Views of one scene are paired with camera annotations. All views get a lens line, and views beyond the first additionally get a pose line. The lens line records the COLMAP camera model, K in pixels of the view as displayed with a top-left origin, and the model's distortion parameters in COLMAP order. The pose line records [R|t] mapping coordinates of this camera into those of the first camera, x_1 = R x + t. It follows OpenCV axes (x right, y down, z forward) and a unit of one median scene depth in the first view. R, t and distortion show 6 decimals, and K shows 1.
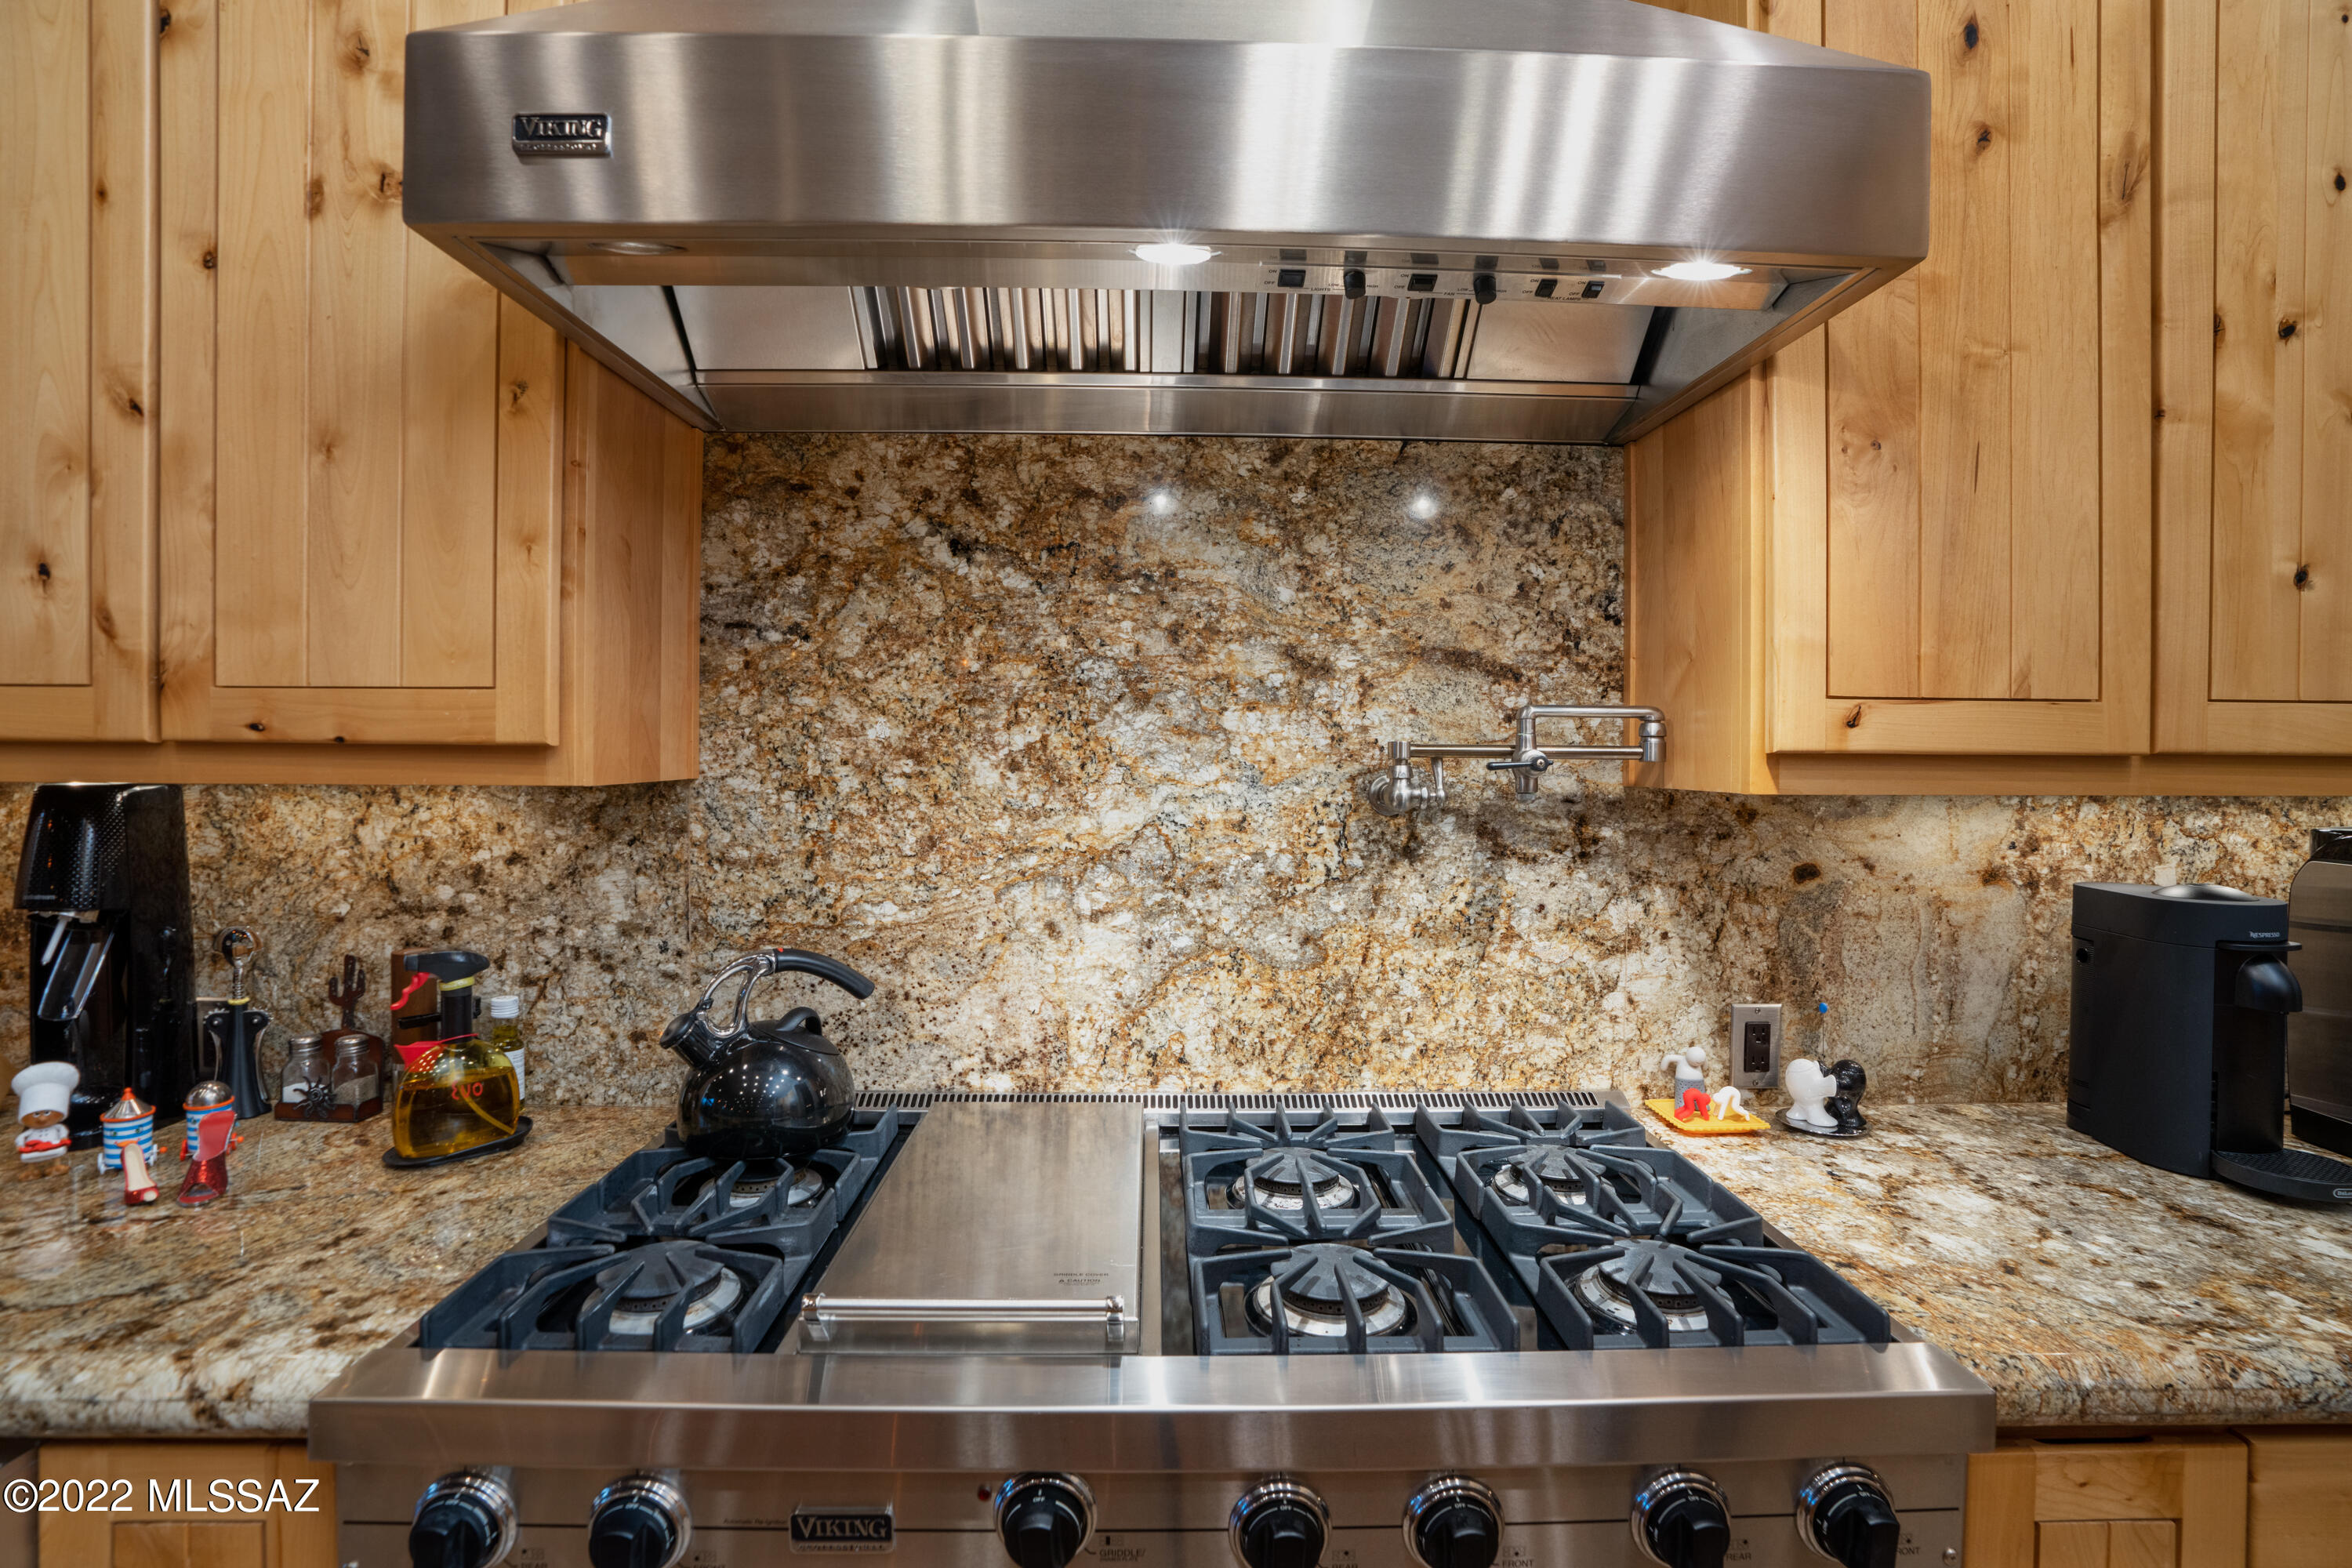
lens RADIAL K [[1138.2, 0, 1187.5], [0, 1138.2, 763.4], [0, 0, 1]] dist [-0.059388, 0.017089]
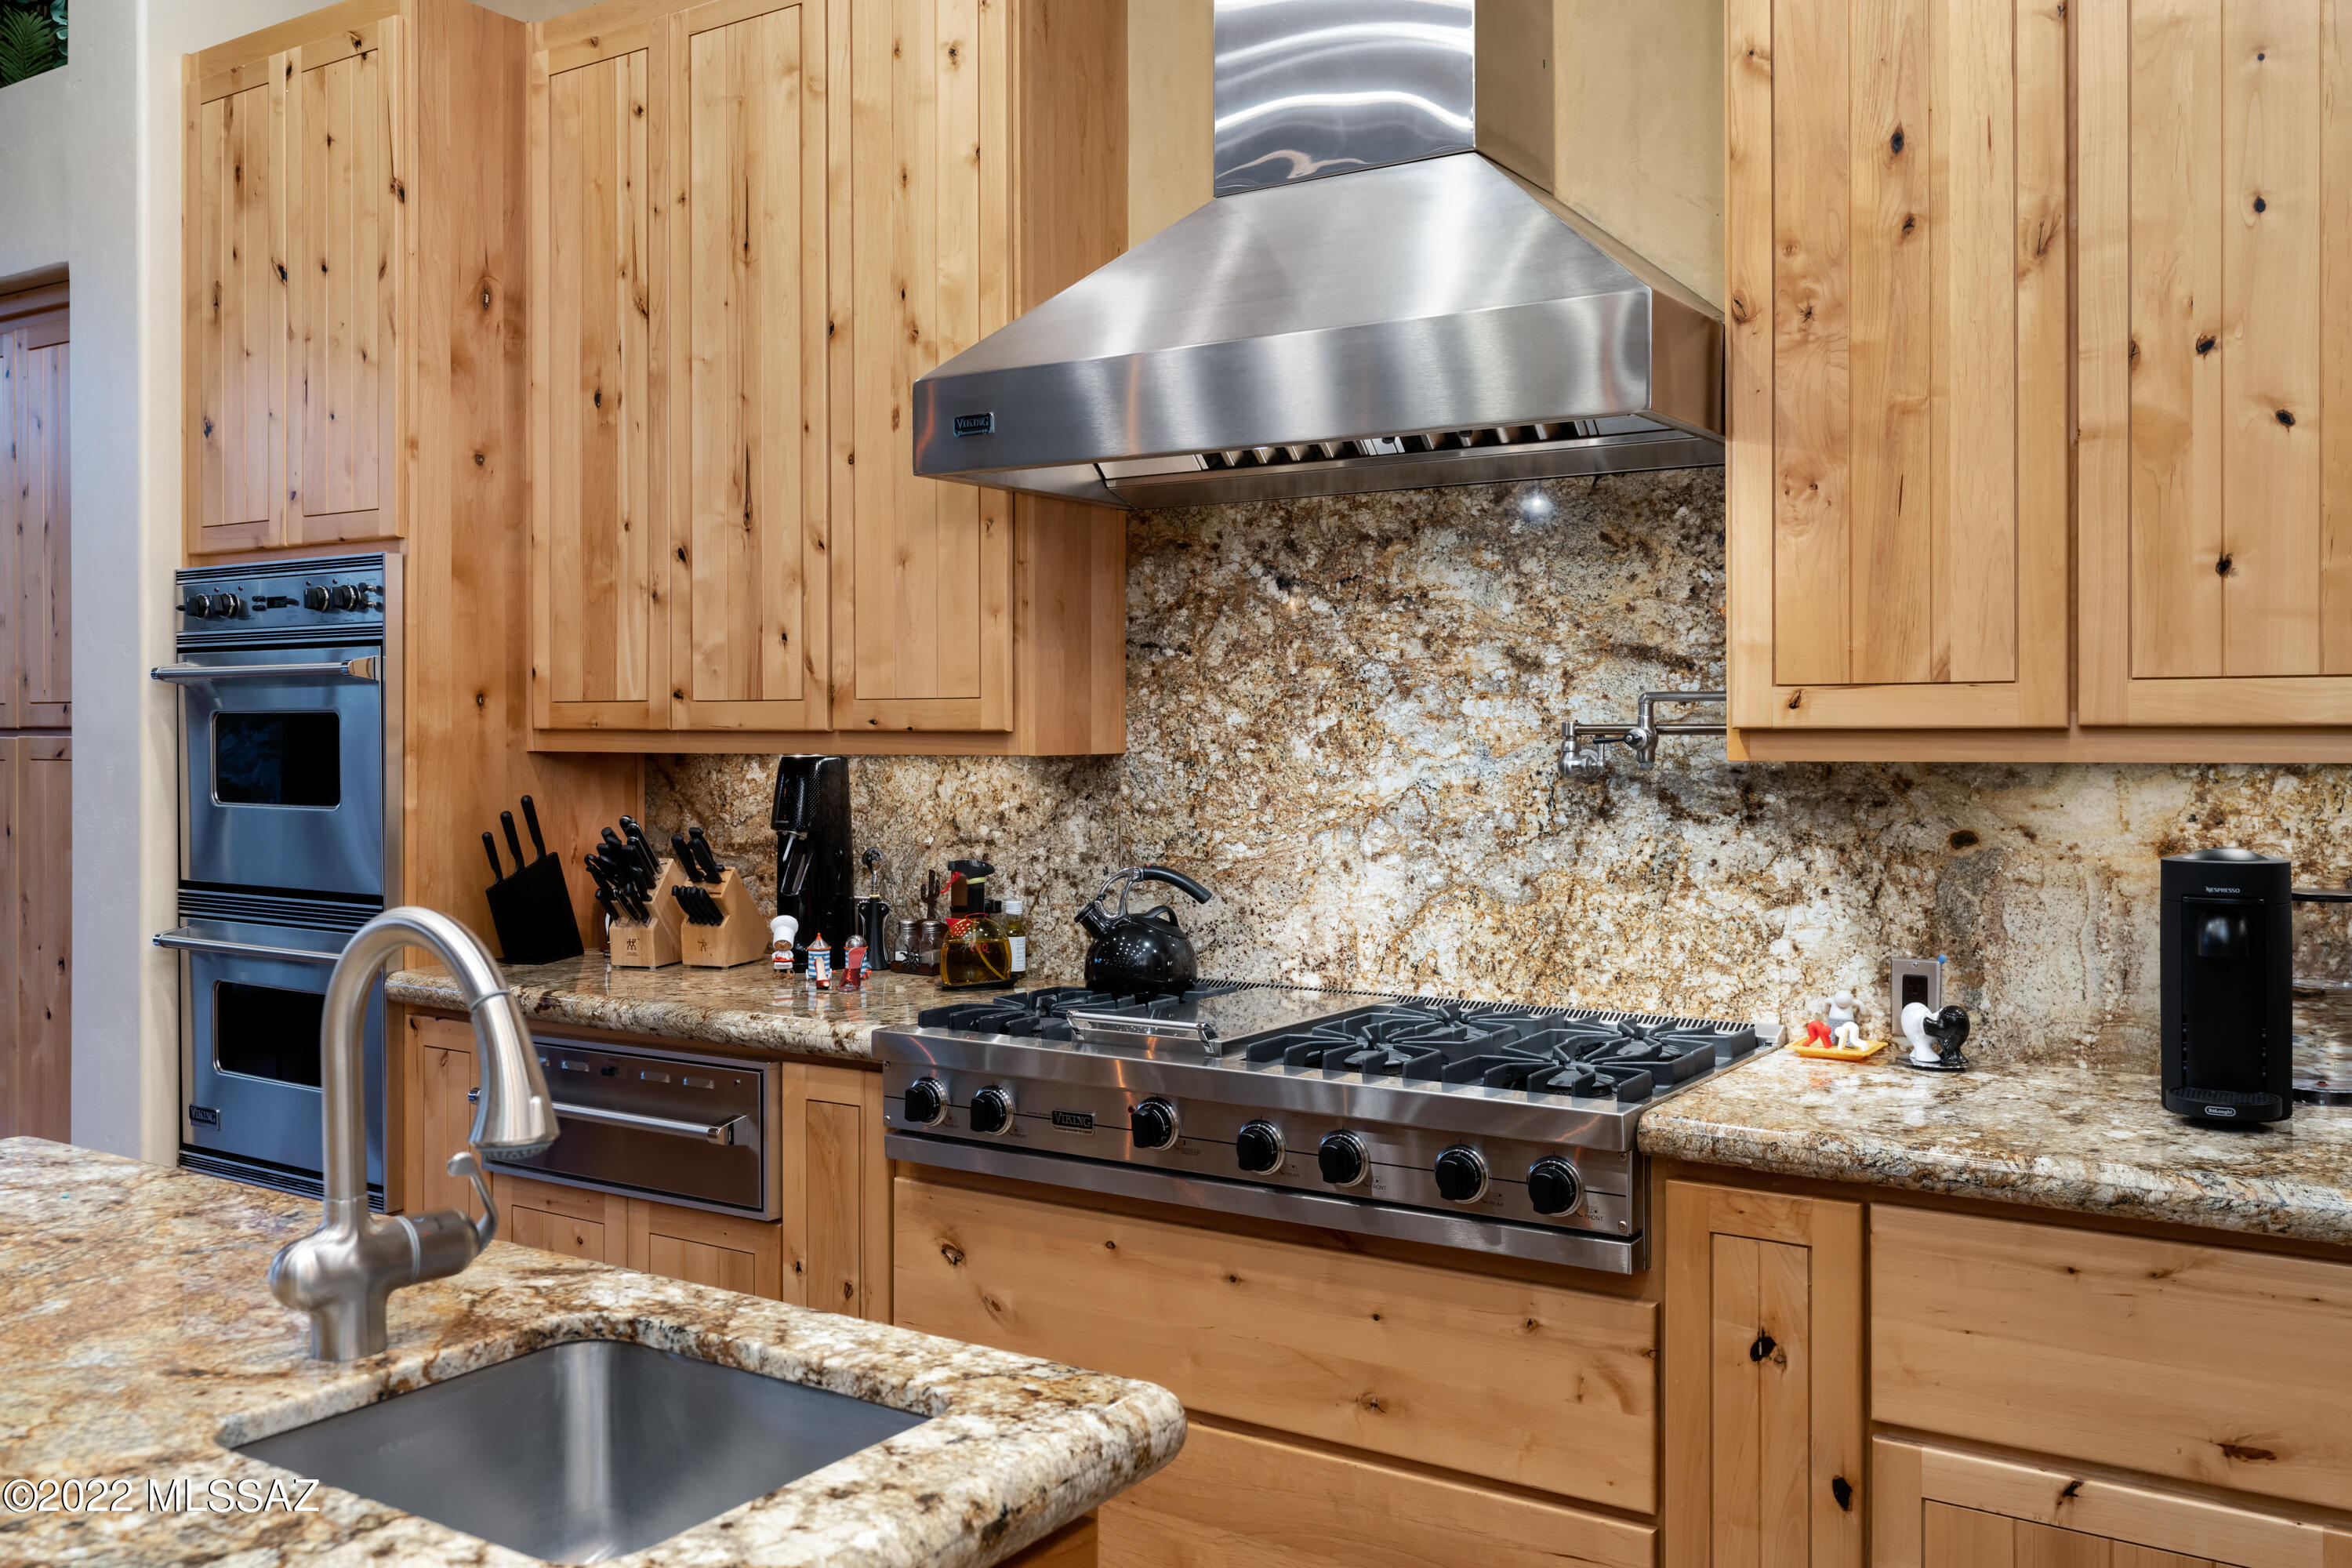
lens RADIAL K [[1949.5, 0, 1177.5], [0, 1949.5, 728.9], [0, 0, 1]] dist [0.001452, -0.002320]
pose [[0.822861, -0.009471, -0.568164, 1.022963], [0.000947, 0.999883, -0.015296, 0.020226], [0.568242, 0.012048, 0.822773, -0.996779]]
